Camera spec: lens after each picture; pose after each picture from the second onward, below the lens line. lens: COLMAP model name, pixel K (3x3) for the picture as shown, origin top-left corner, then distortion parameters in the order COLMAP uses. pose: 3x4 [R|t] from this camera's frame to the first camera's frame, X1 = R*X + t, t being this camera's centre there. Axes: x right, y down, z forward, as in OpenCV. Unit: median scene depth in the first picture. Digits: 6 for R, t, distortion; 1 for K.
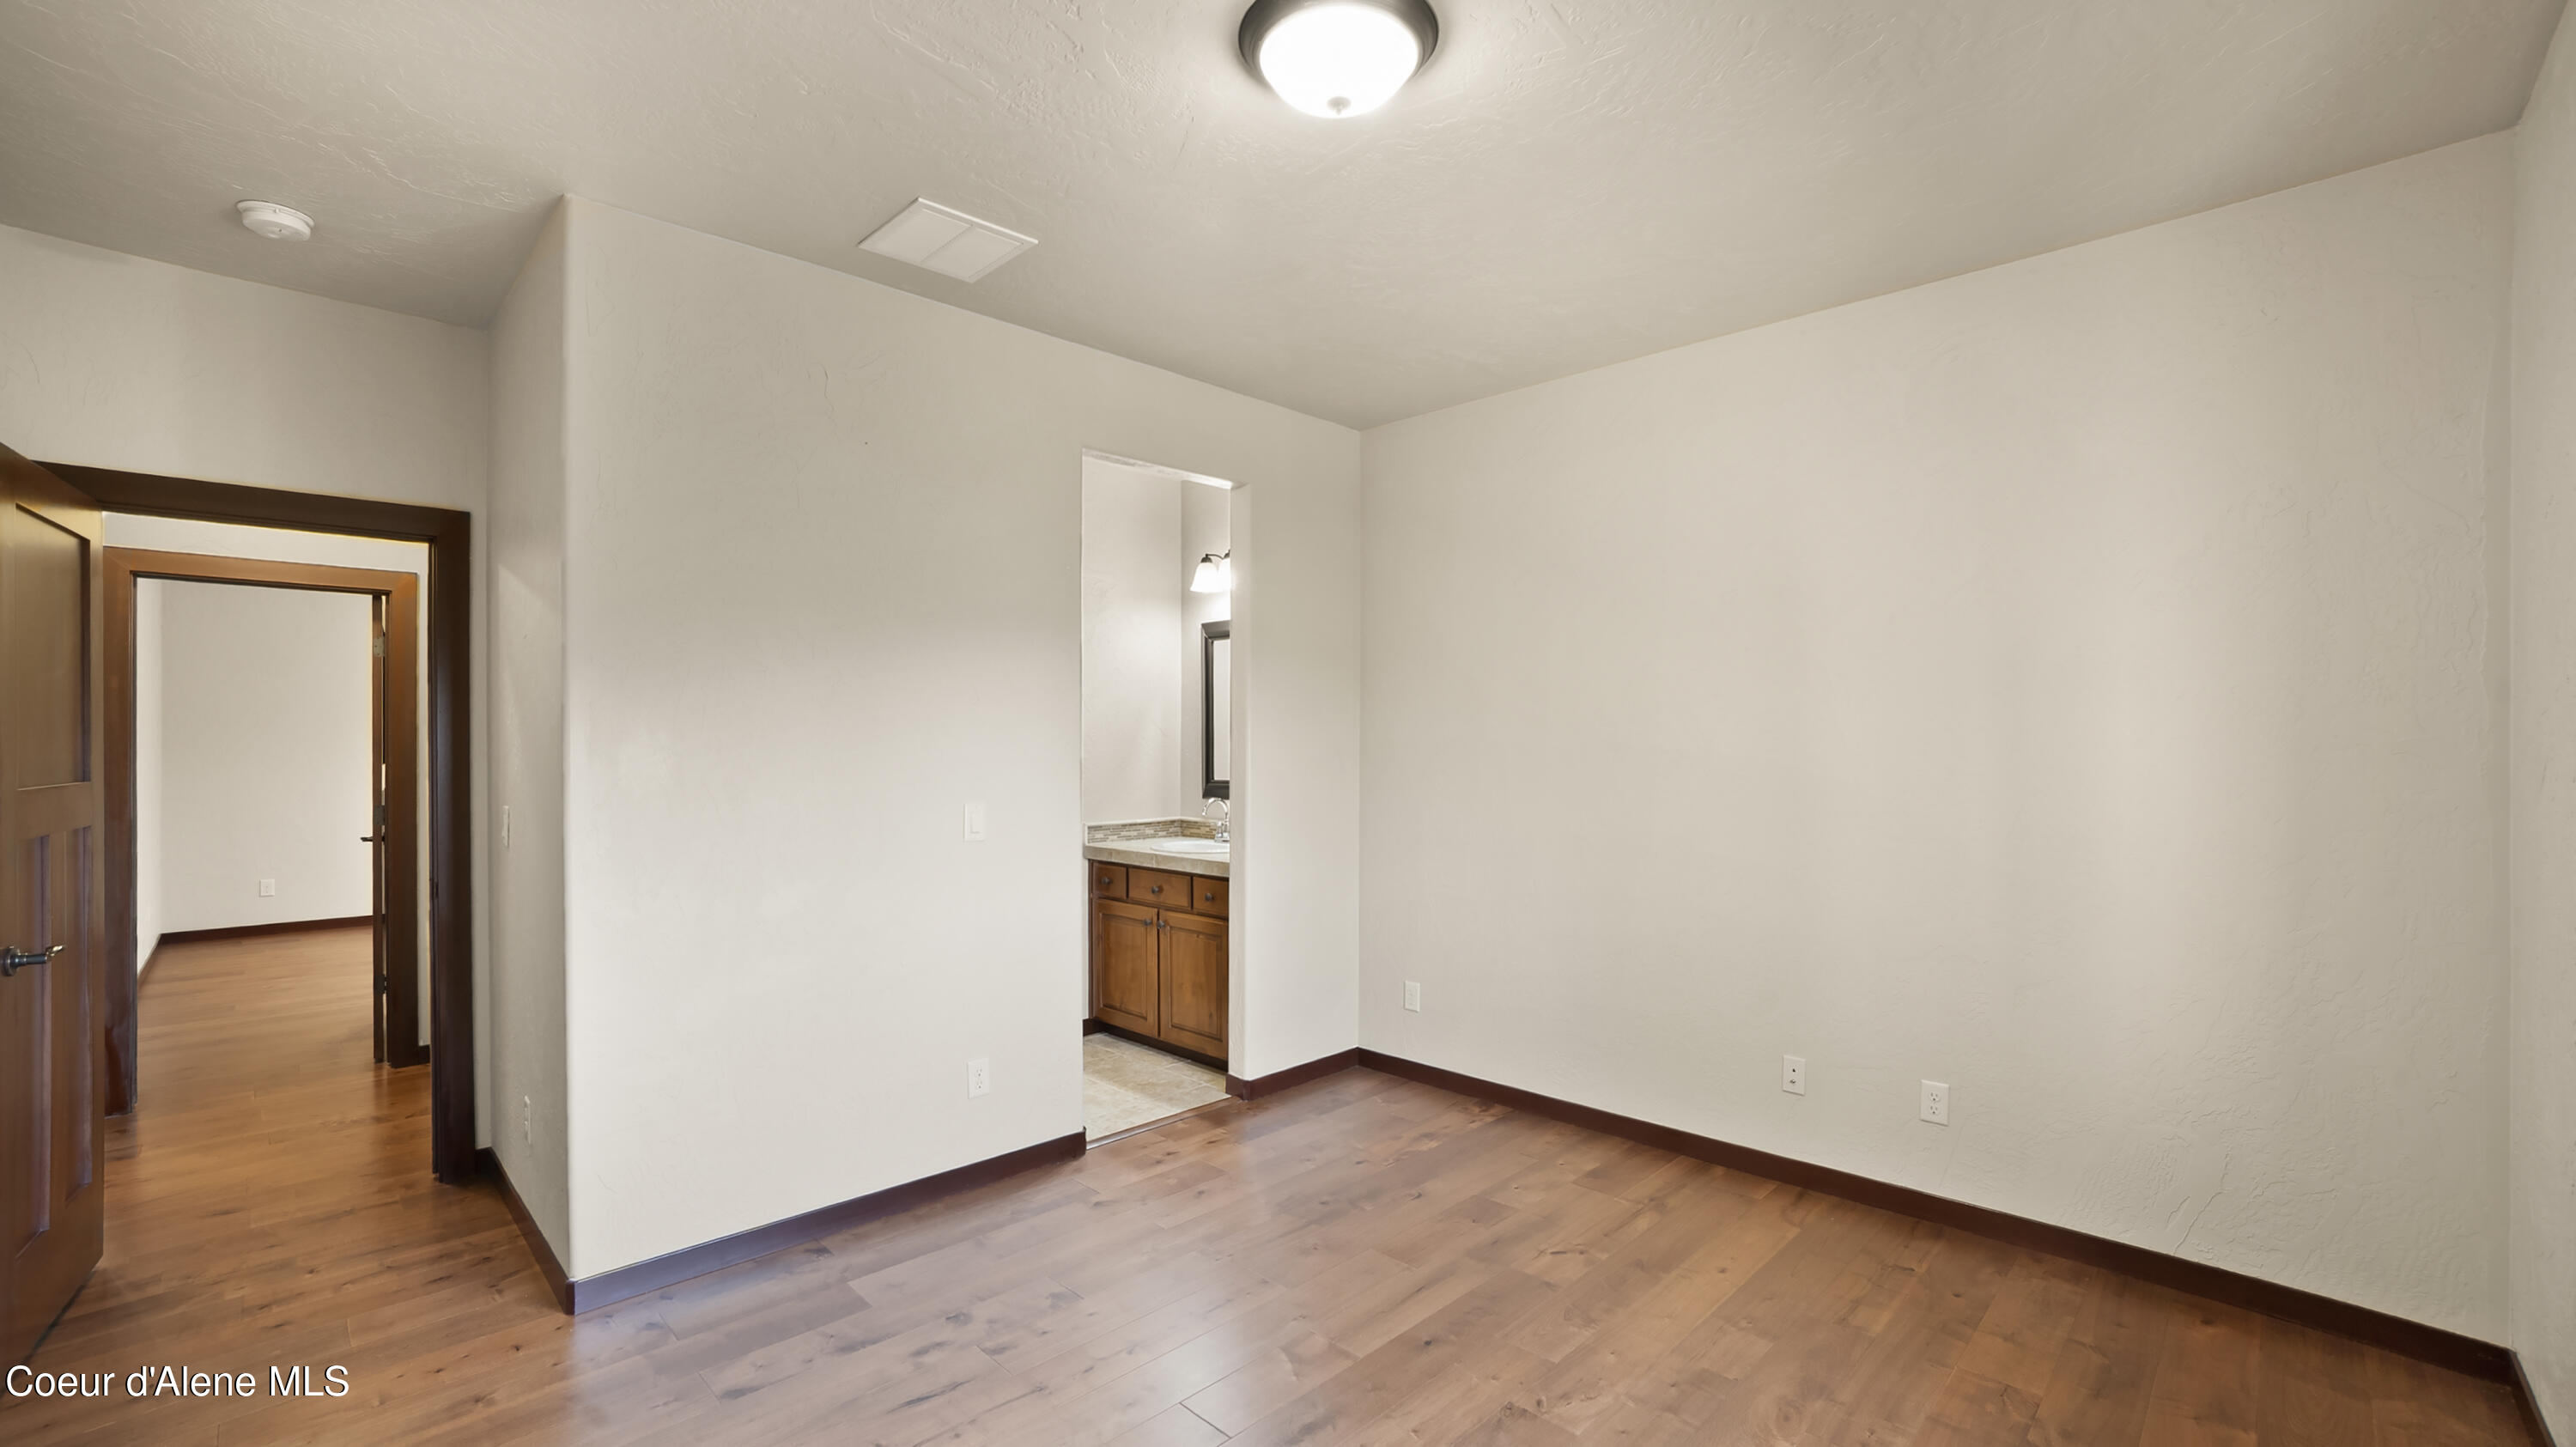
lens RADIAL K [[1072.5, 0, 1288.0], [0, 1072.5, 723.5], [0, 0, 1]] dist [-0.000027, 0.000128]
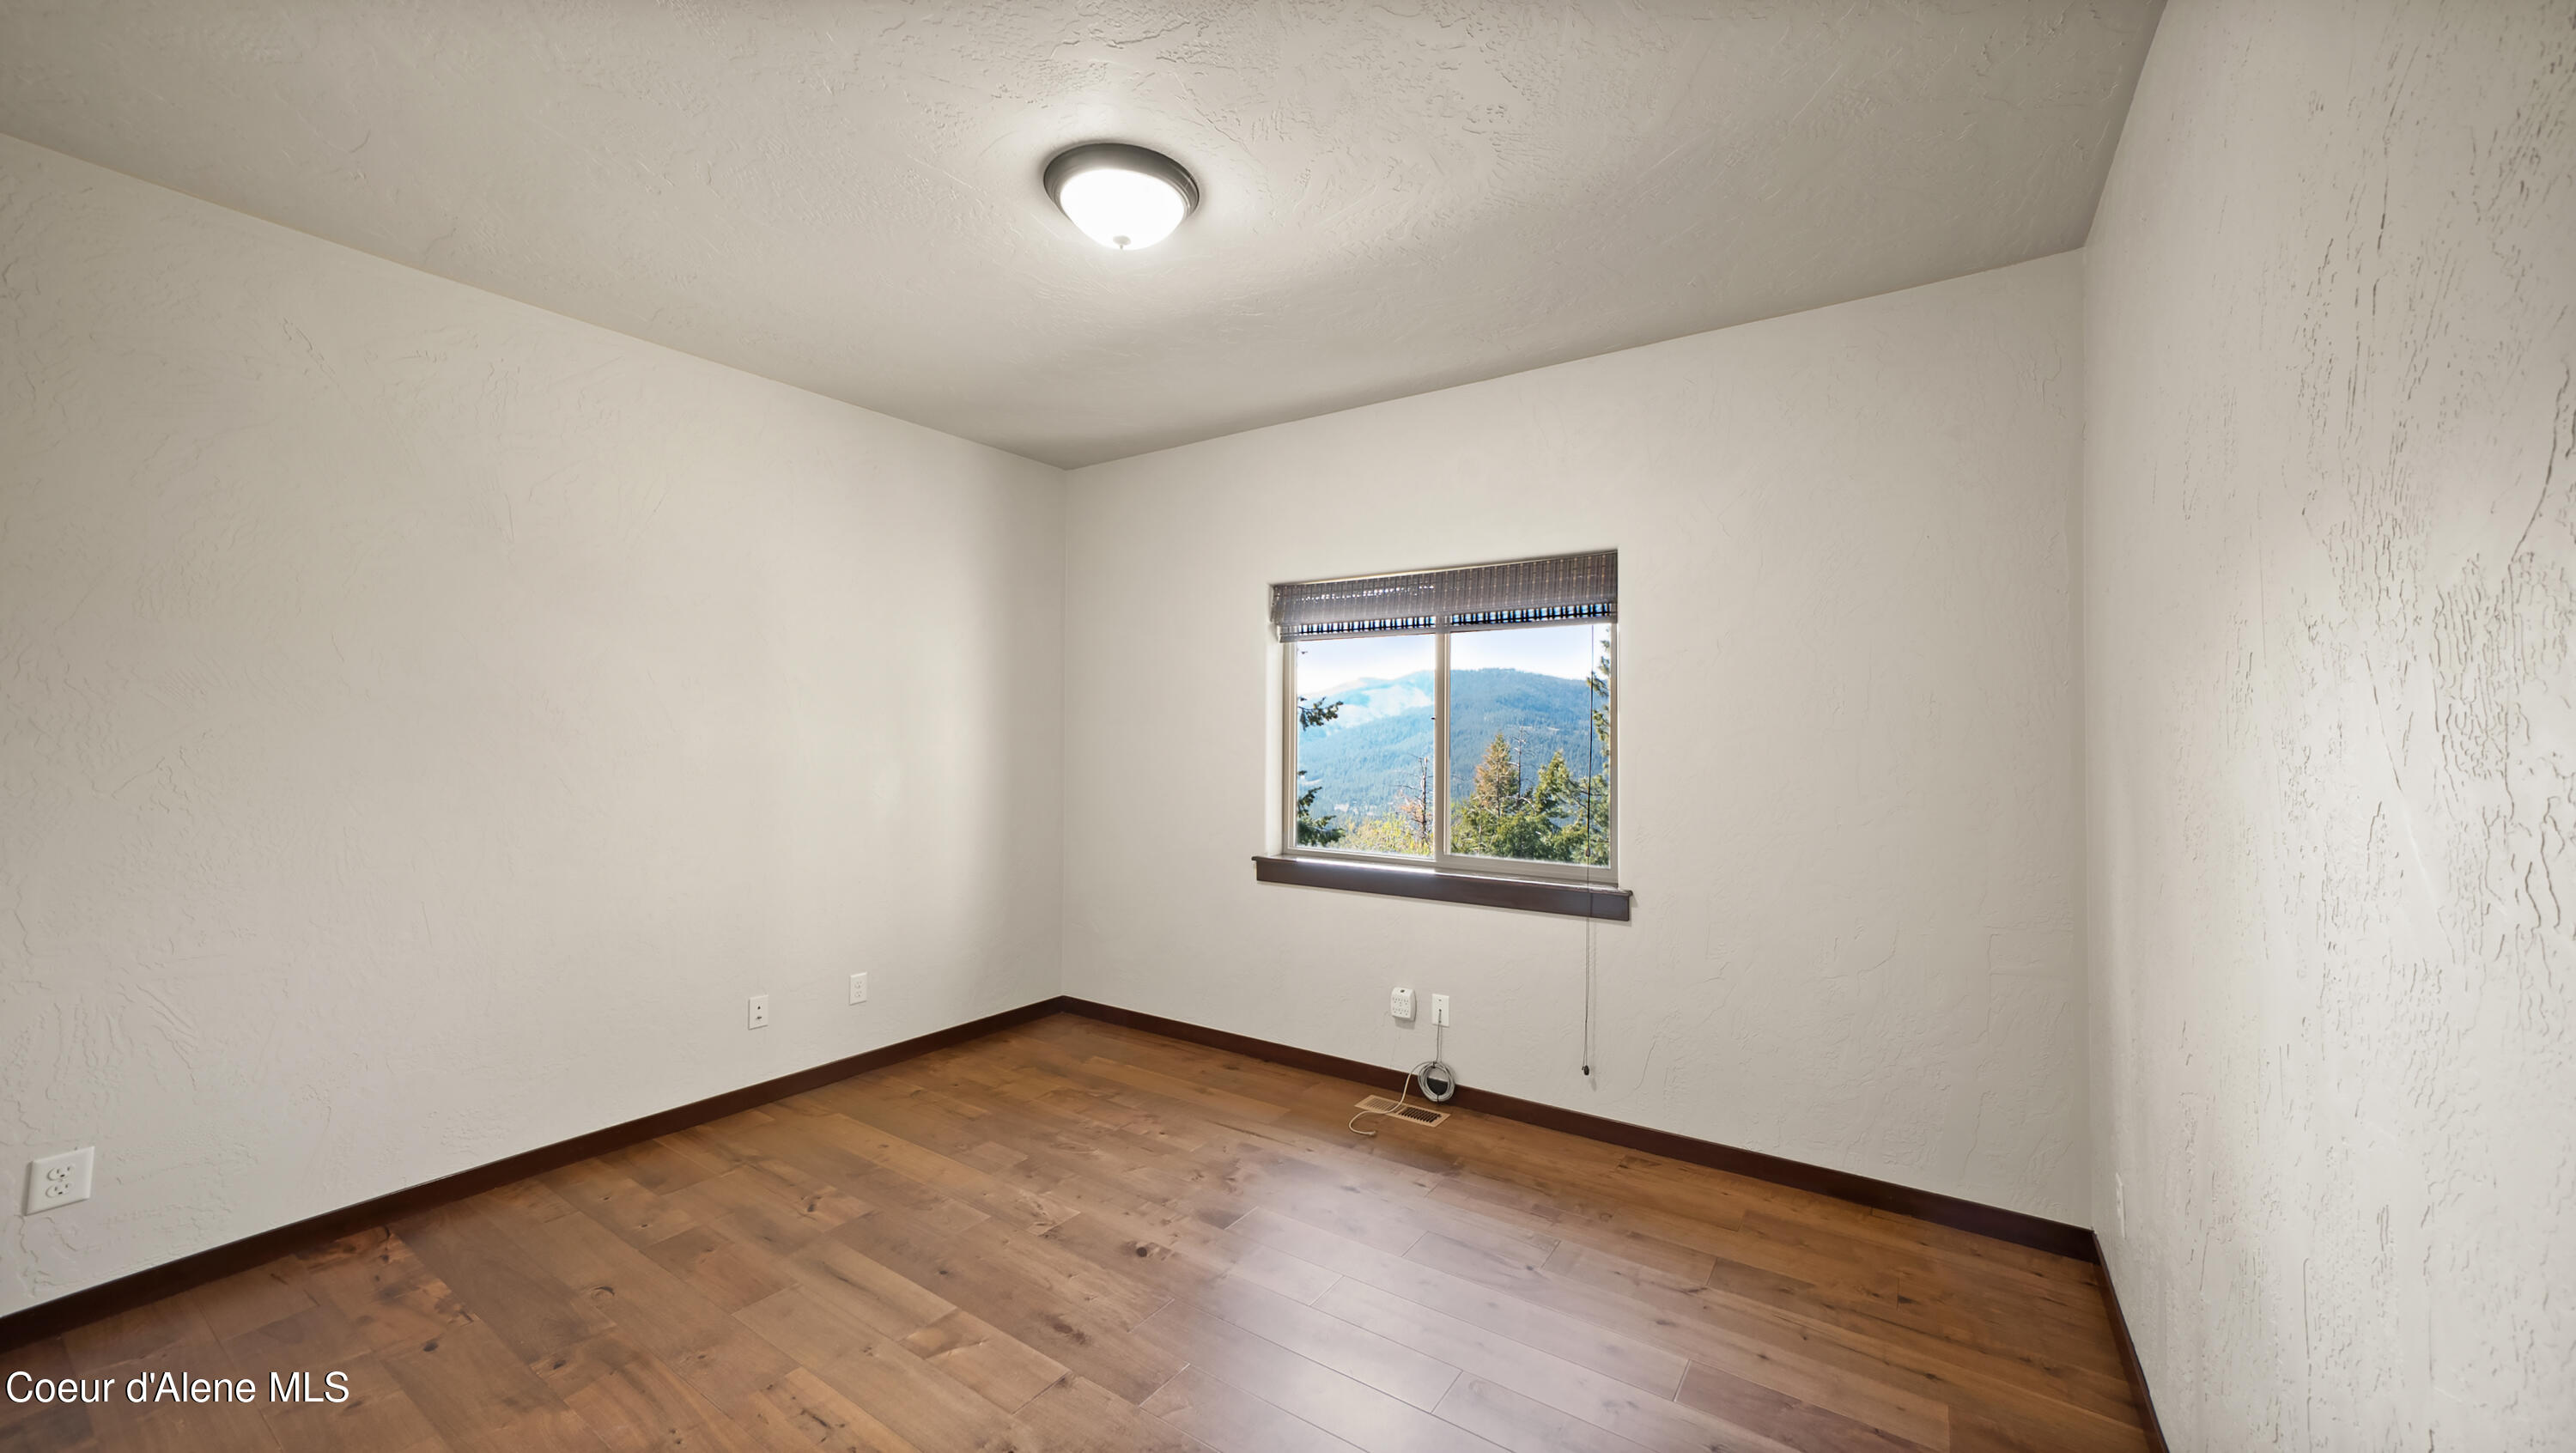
lens RADIAL K [[964.2, 0, 1290.4], [0, 964.2, 692.9], [0, 0, 1]] dist [-0.022154, 0.022010]
pose [[-0.173794, 0.045169, 0.983746, -0.794215], [-0.022155, 0.998515, -0.049762, 0.017695], [-0.984533, -0.030443, -0.172535, 0.710924]]
